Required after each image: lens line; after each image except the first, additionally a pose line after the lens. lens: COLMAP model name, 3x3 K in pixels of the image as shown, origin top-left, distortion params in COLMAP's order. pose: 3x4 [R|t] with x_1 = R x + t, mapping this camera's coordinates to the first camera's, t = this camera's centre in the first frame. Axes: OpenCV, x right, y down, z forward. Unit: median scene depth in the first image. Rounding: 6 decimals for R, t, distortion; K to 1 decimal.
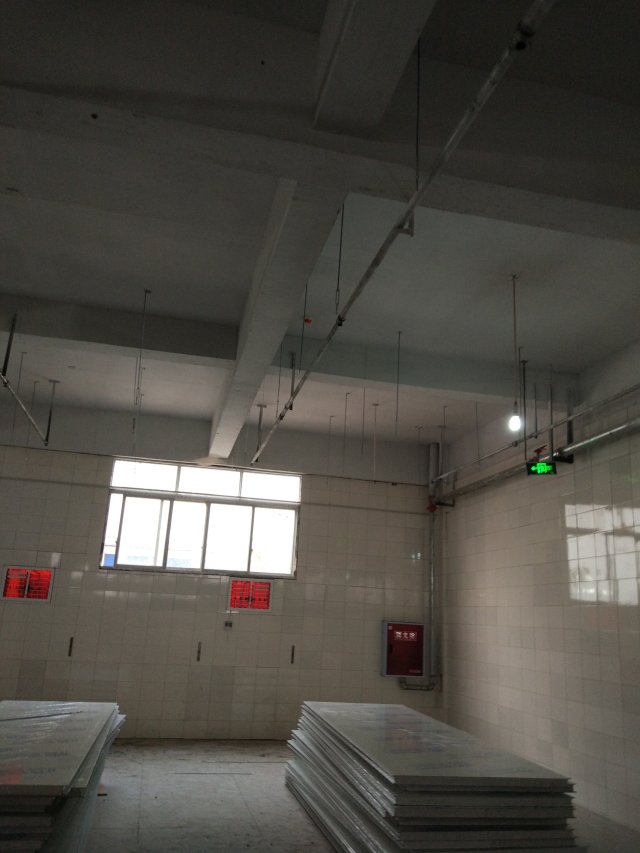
lens RADIAL K [[713.7, 0, 320.0], [0, 713.7, 426.5], [0, 0, 1]] dist [0.069189, -0.083202]
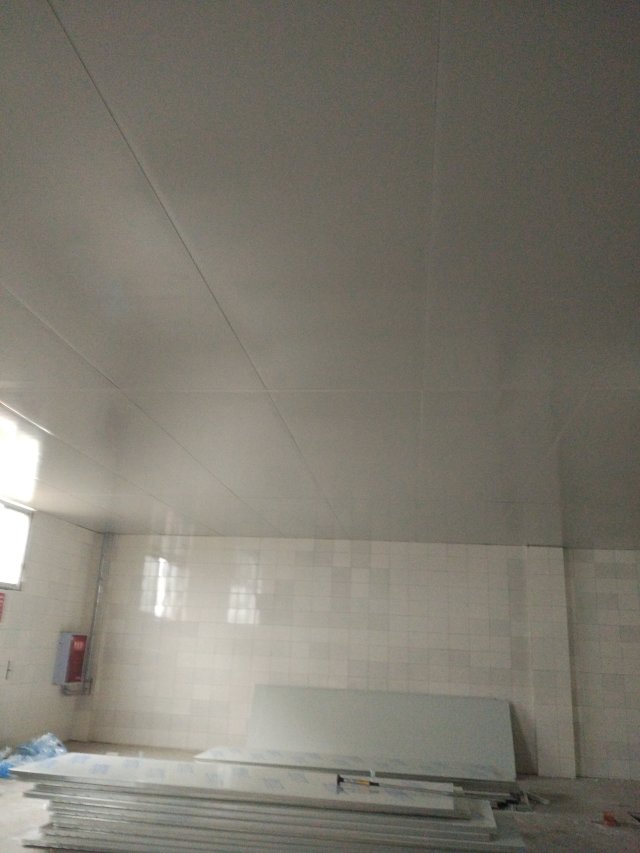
lens RADIAL K [[713.7, 0, 320.0], [0, 713.7, 426.5], [0, 0, 1]] dist [0.069189, -0.083202]
pose [[0.399088, 0.244938, 0.883592, -0.783767], [-0.258828, 0.954563, -0.147709, 0.046131], [-0.879623, -0.169749, 0.444351, 0.267066]]
